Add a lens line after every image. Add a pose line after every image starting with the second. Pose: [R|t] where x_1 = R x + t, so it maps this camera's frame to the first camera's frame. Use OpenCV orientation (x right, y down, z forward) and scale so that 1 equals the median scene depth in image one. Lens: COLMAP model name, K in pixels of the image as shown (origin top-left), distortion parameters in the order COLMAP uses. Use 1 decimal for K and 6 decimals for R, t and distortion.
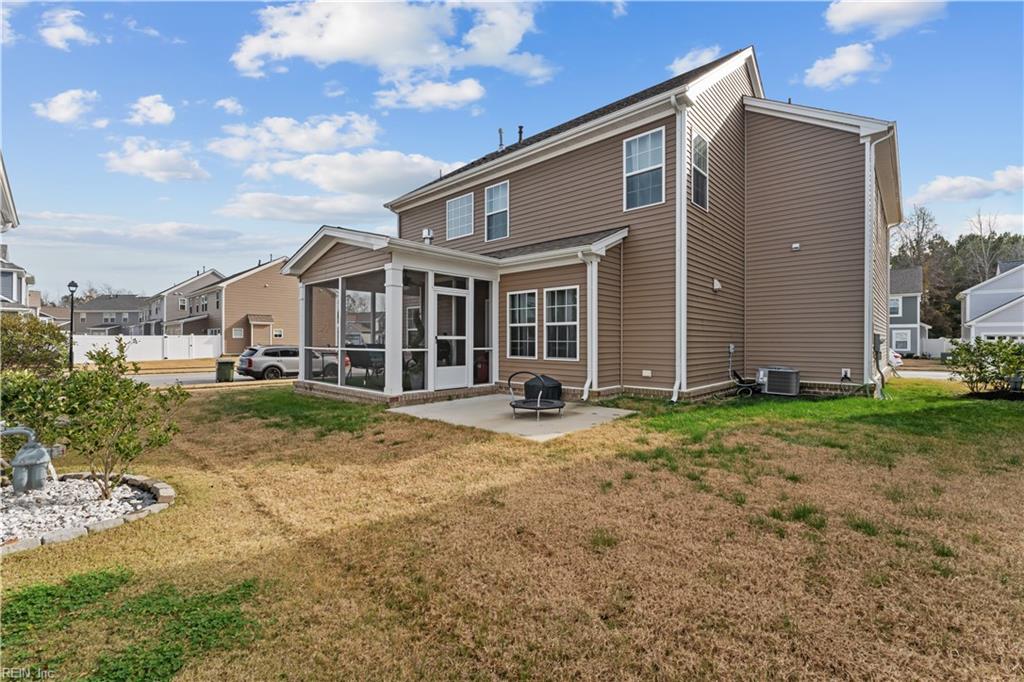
lens RADIAL K [[444.4, 0, 523.0], [0, 444.4, 351.5], [0, 0, 1]] dist [0.001289, 0.000317]
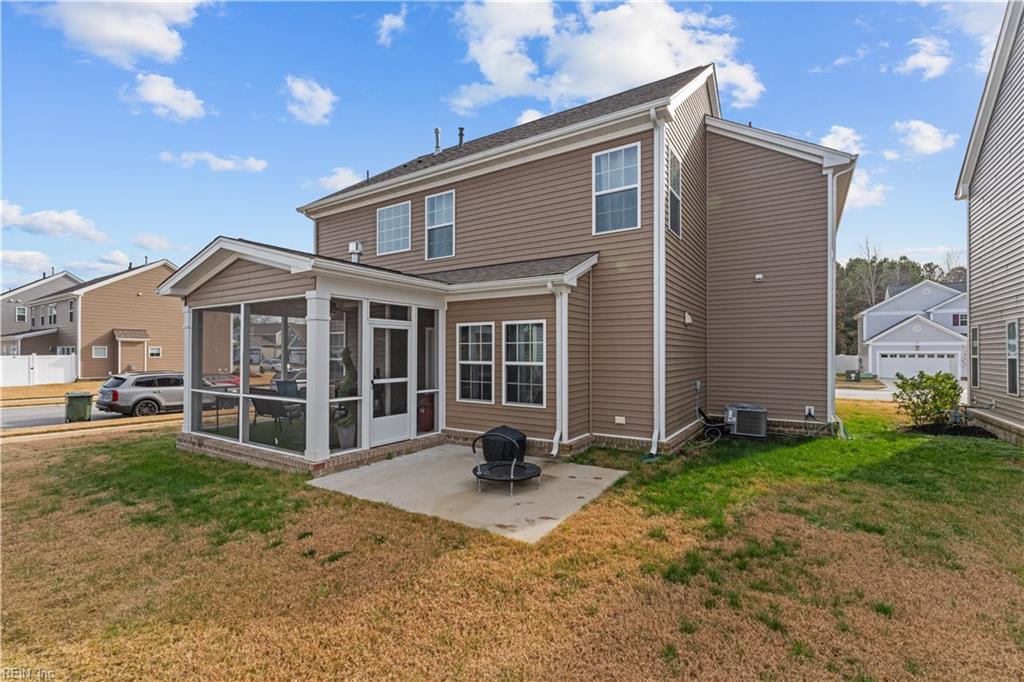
lens RADIAL K [[444.4, 0, 507.9], [0, 444.4, 351.8], [0, 0, 1]] dist [0.001289, 0.000317]
pose [[0.986463, -0.000790, 0.163980, -0.082657], [0.001475, 0.999991, -0.004057, -0.080082], [-0.163975, 0.004244, 0.986455, 0.161014]]
